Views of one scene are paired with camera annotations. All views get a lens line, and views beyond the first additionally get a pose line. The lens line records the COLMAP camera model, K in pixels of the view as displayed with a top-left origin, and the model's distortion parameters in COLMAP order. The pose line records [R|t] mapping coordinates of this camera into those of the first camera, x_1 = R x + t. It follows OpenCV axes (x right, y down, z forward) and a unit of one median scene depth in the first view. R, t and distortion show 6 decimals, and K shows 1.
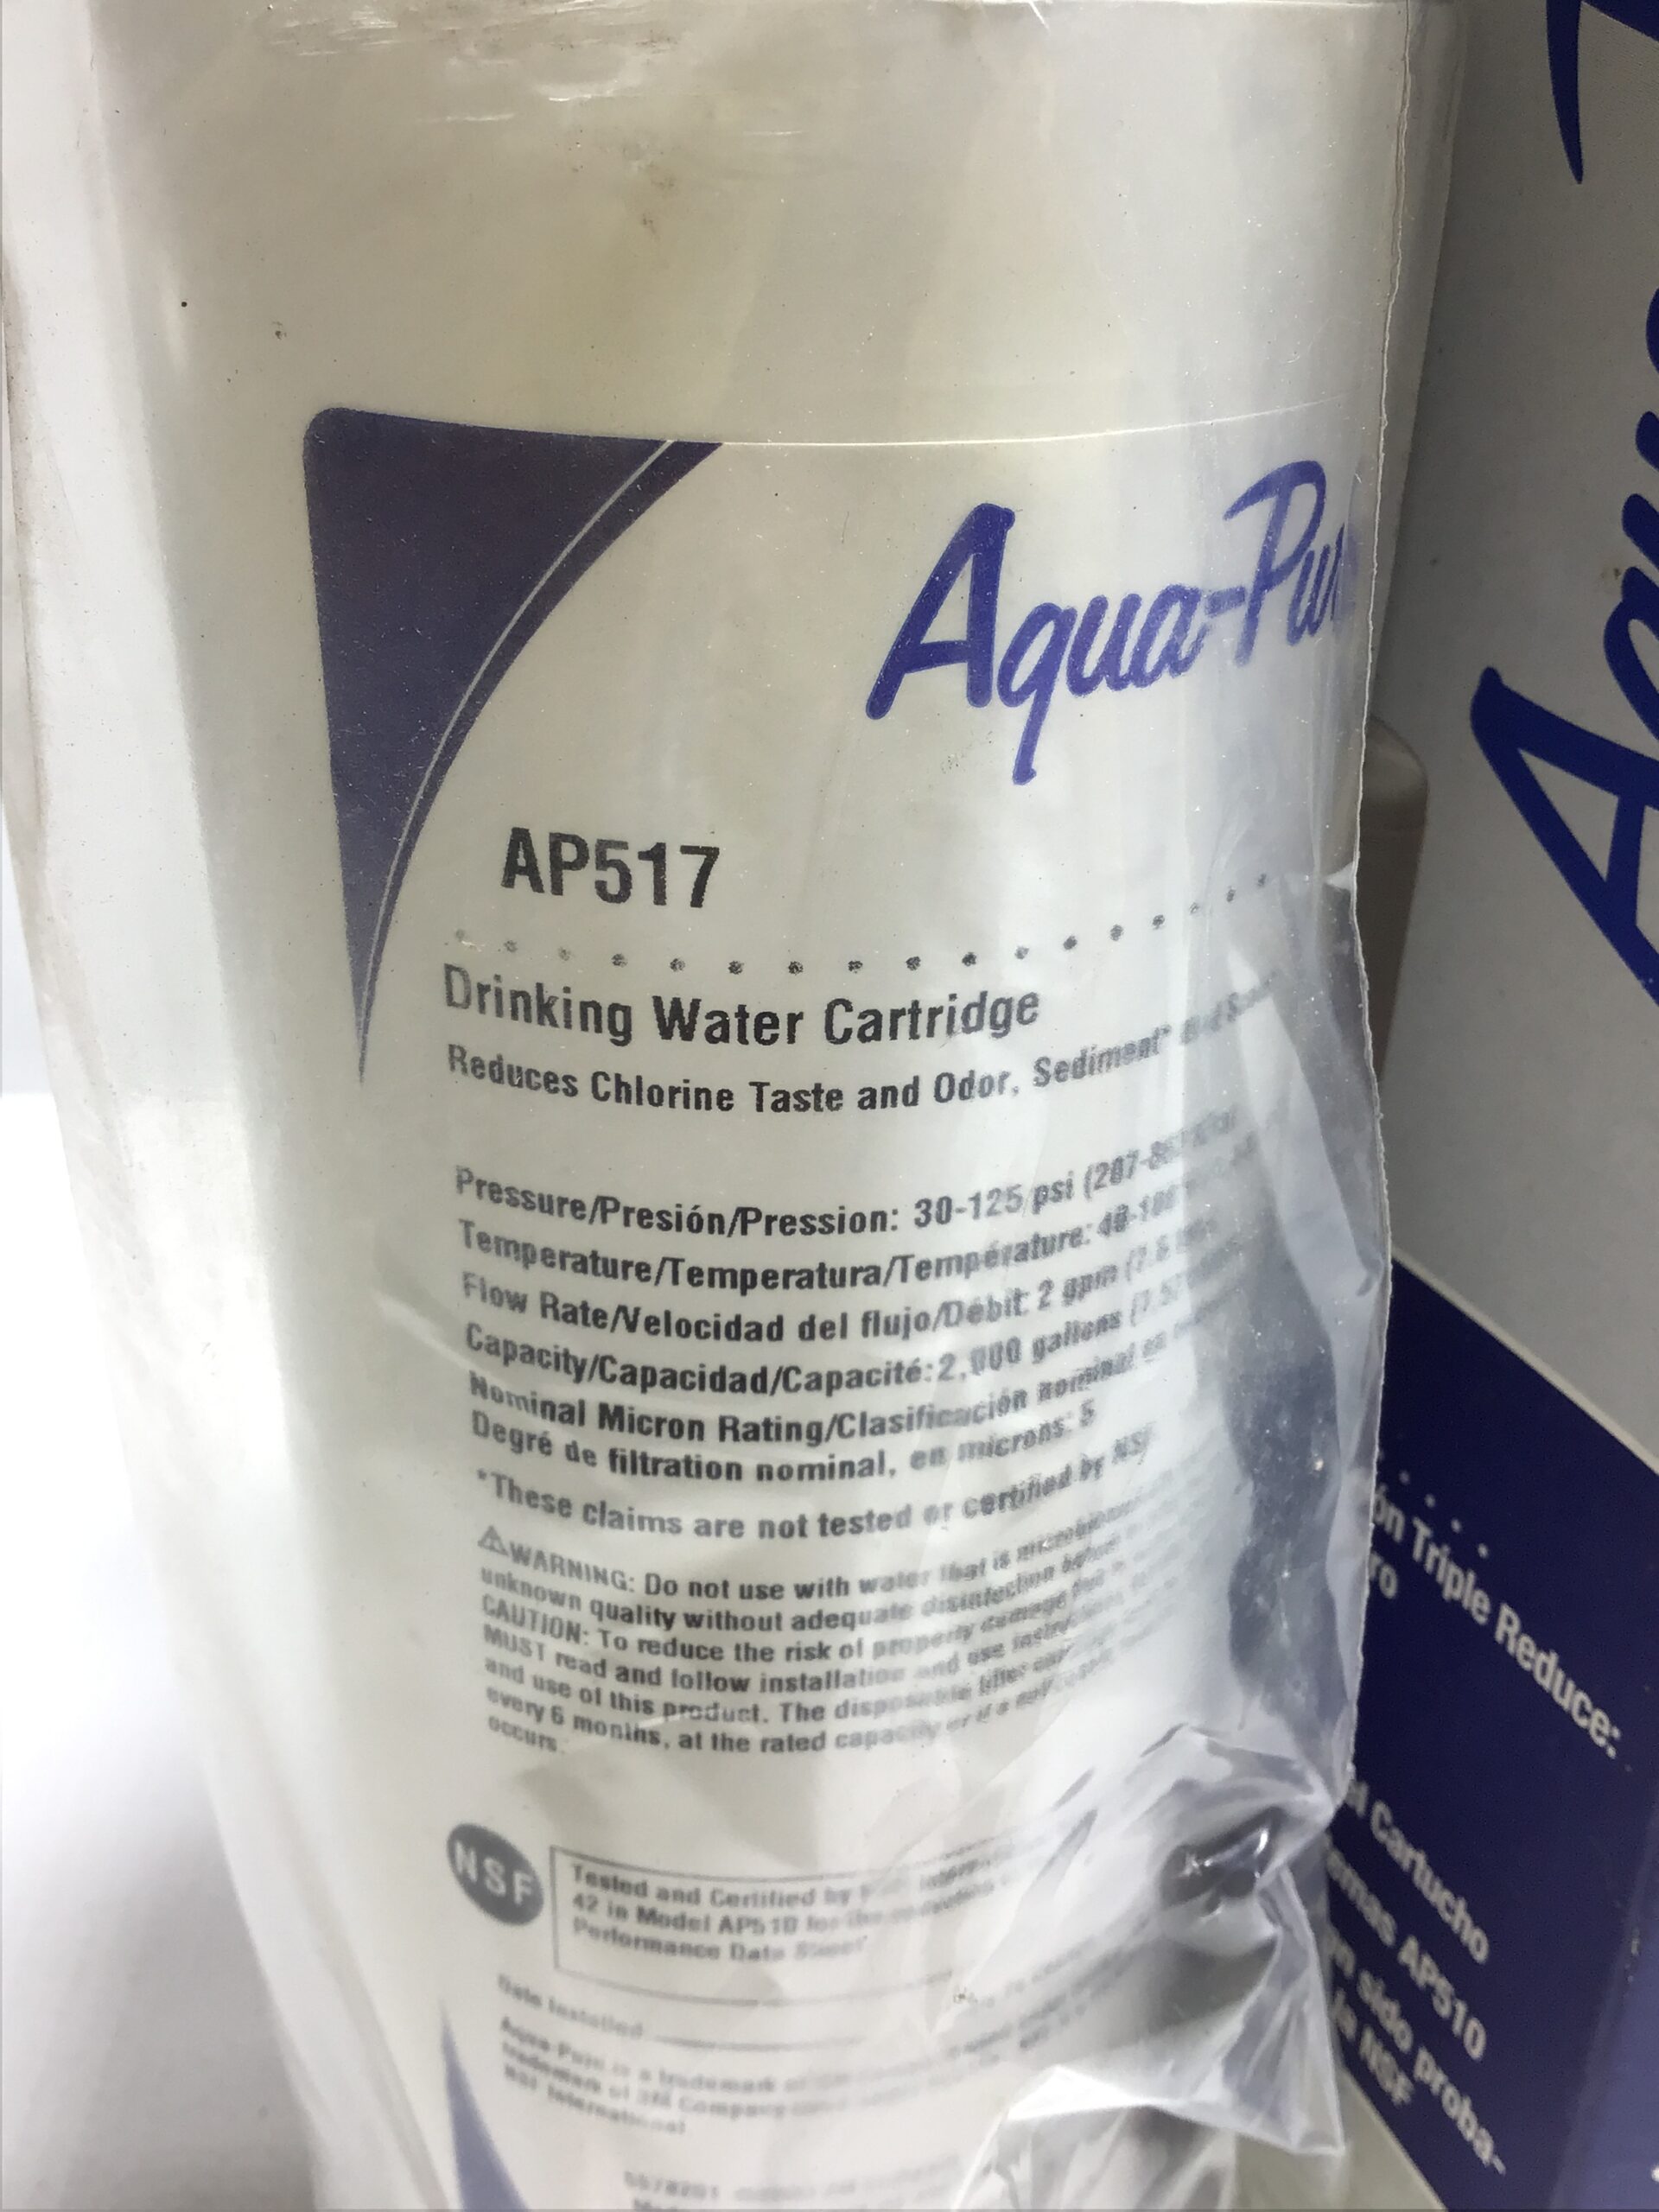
lens RADIAL K [[2090.9, 0, 782.3], [0, 2090.9, 1092.0], [0, 0, 1]] dist [0.109020, -0.150949]
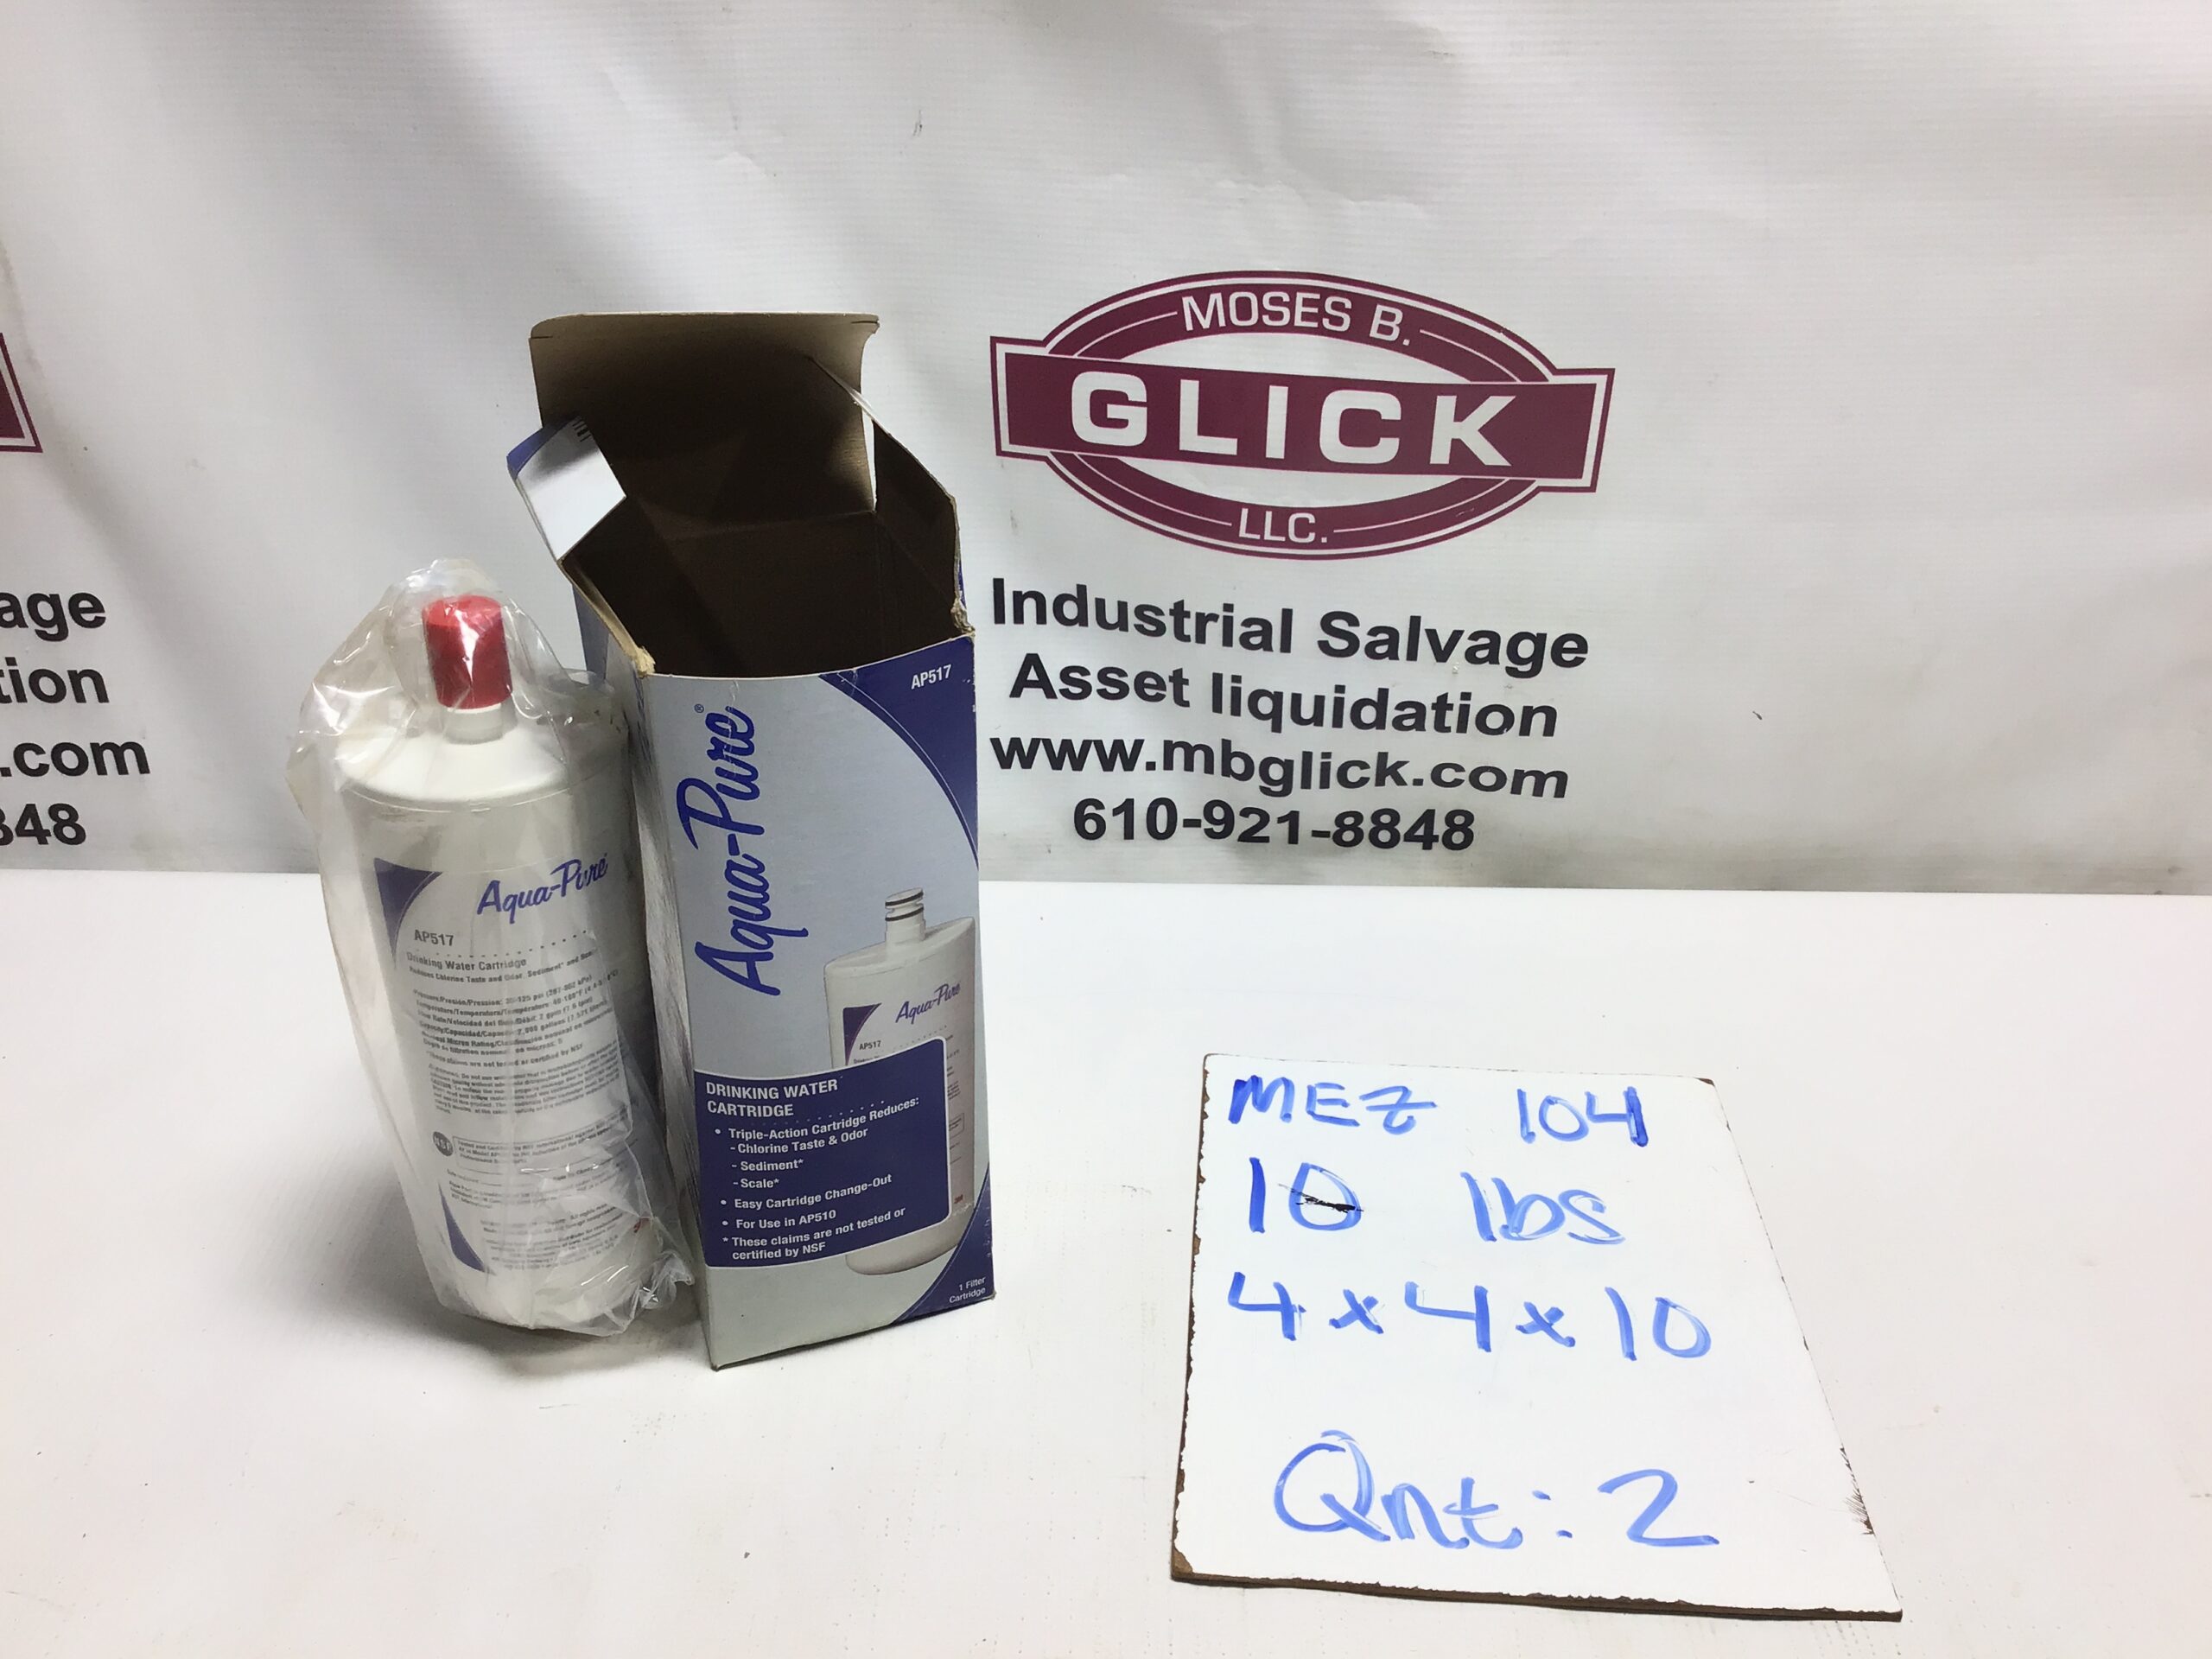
lens RADIAL K [[1965.2, 0, 1106.0], [0, 1965.2, 829.5], [0, 0, 1]] dist [0.108044, -0.199945]
pose [[0.999454, 0.019309, -0.026825, 1.552171], [-0.017451, 0.997543, 0.067842, -0.668603], [0.028069, -0.067336, 0.997335, -3.492585]]
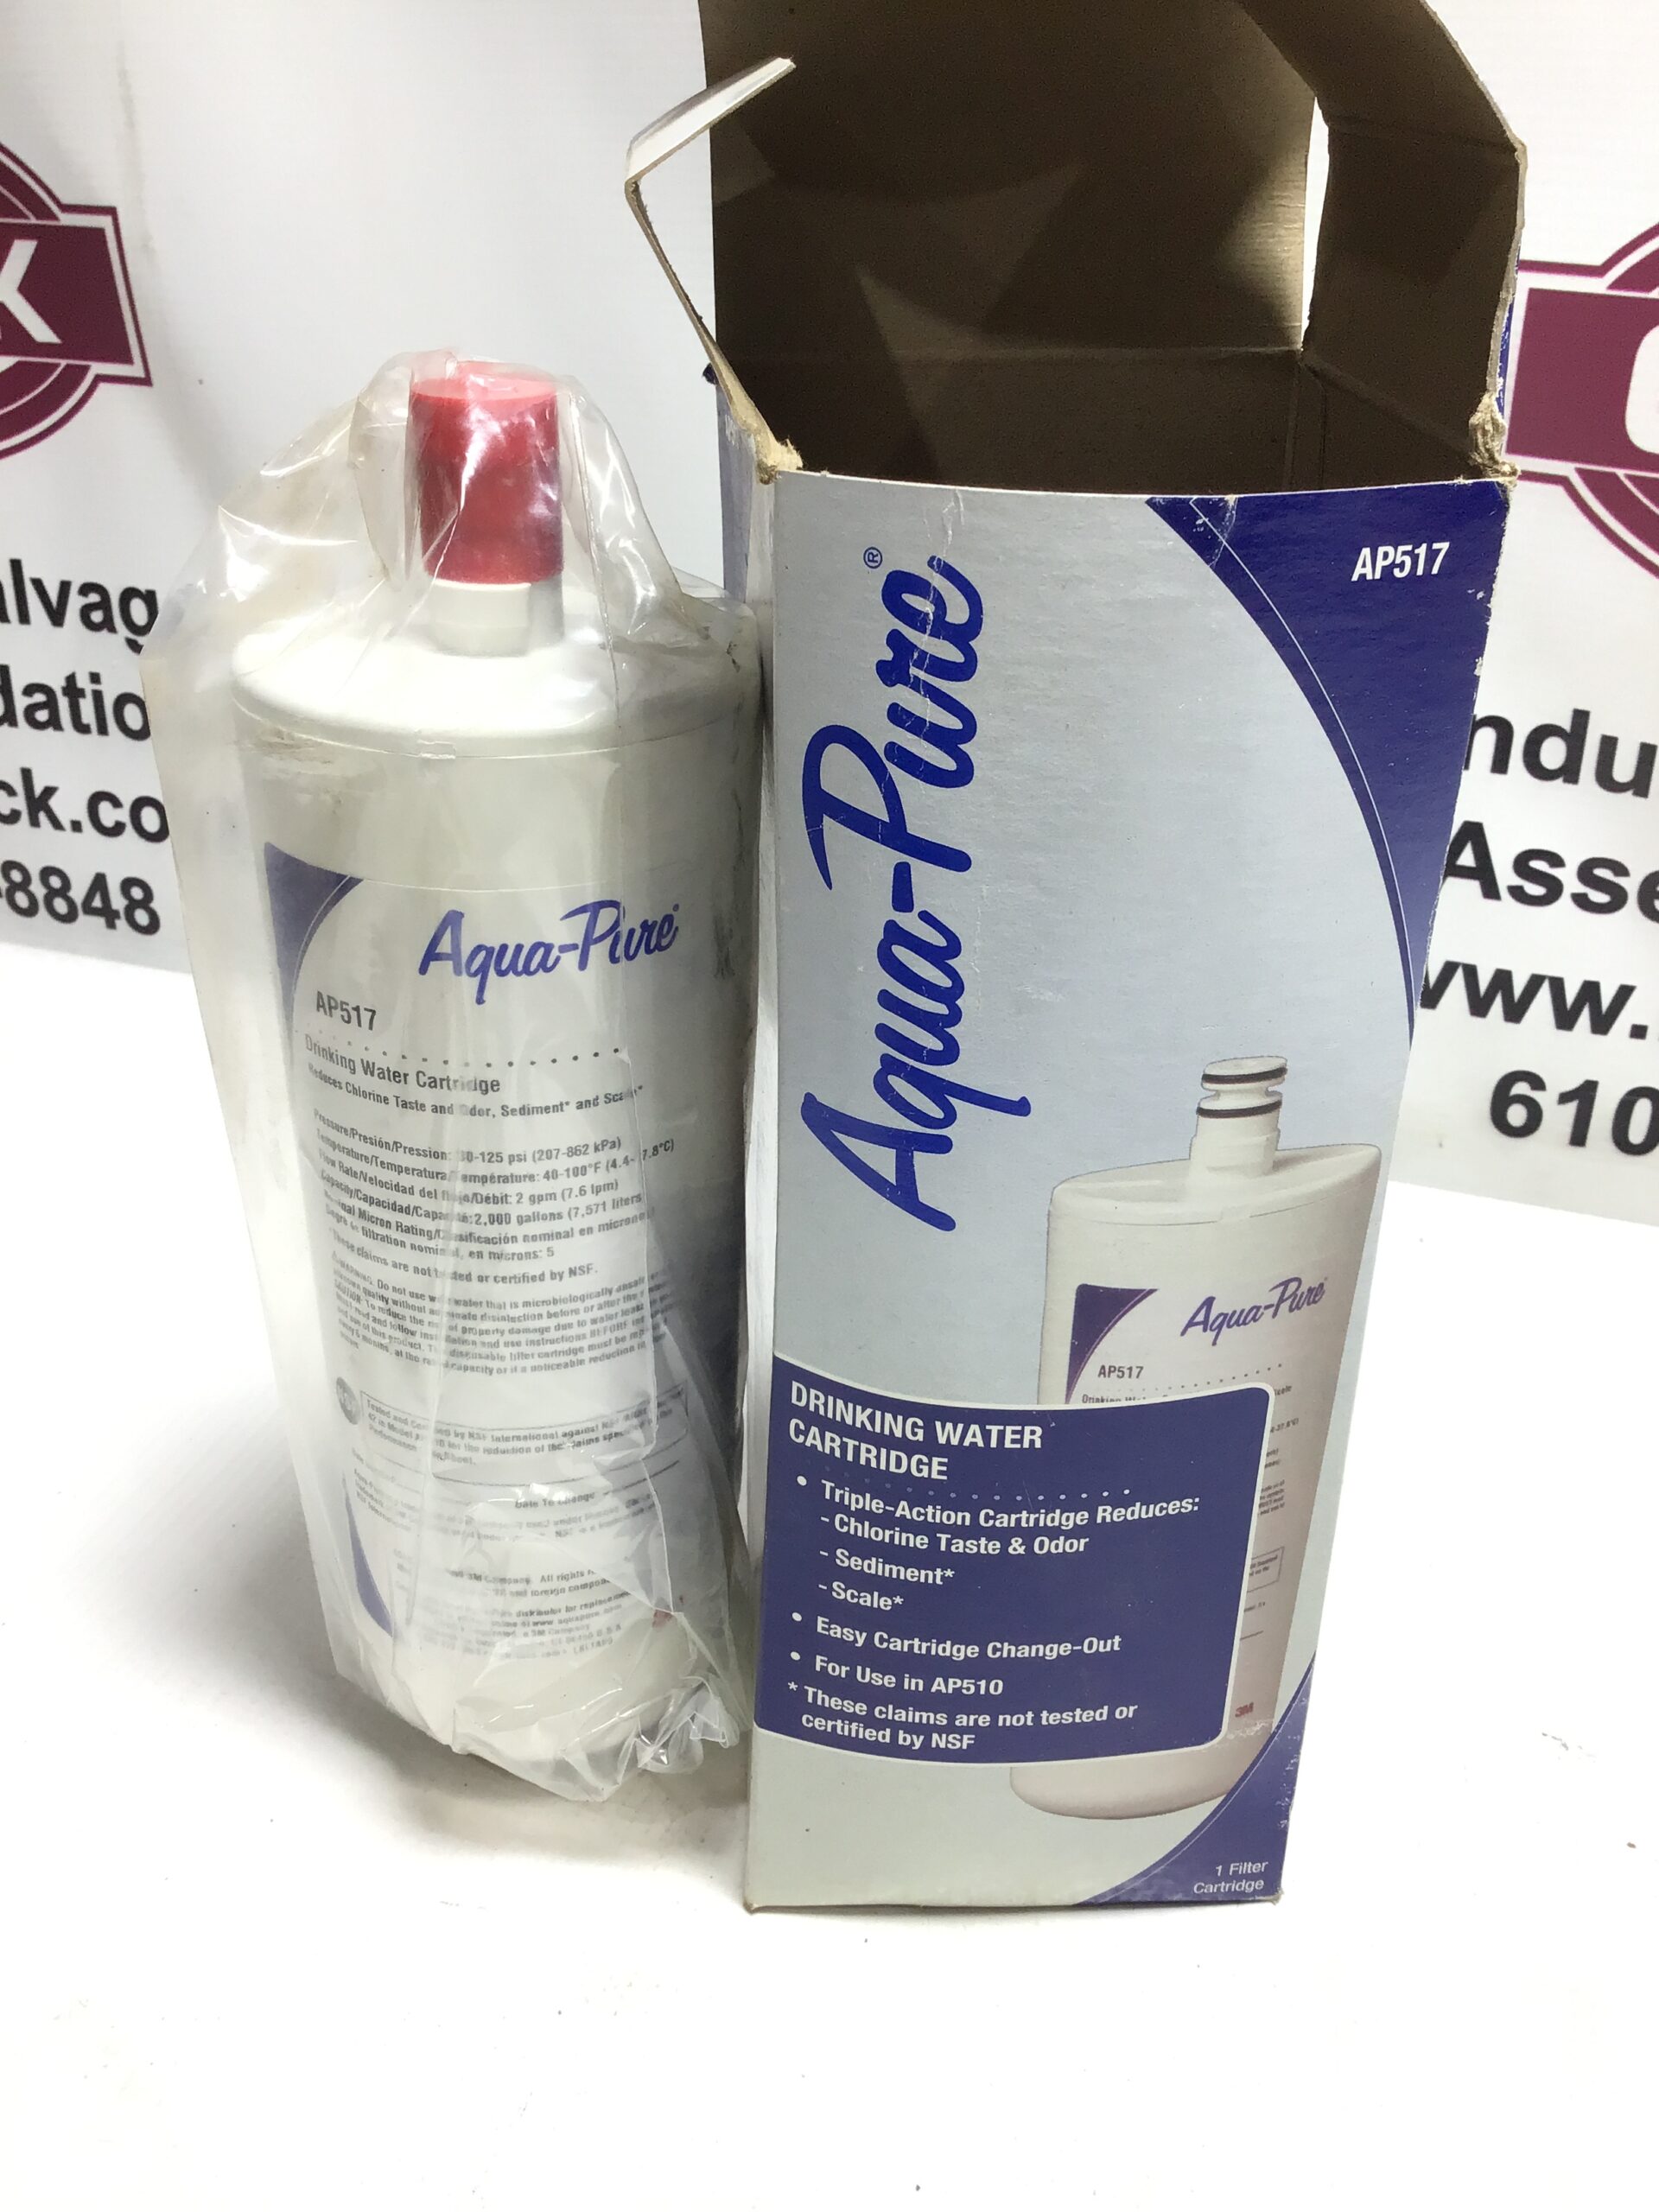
lens RADIAL K [[1965.2, 0, 829.5], [0, 1965.2, 1106.0], [0, 0, 1]] dist [0.108044, -0.199945]
pose [[0.937477, 0.170045, -0.303679, 1.203810], [-0.161405, 0.985436, 0.053526, -0.204216], [0.308358, -0.001164, 0.951270, -1.165530]]
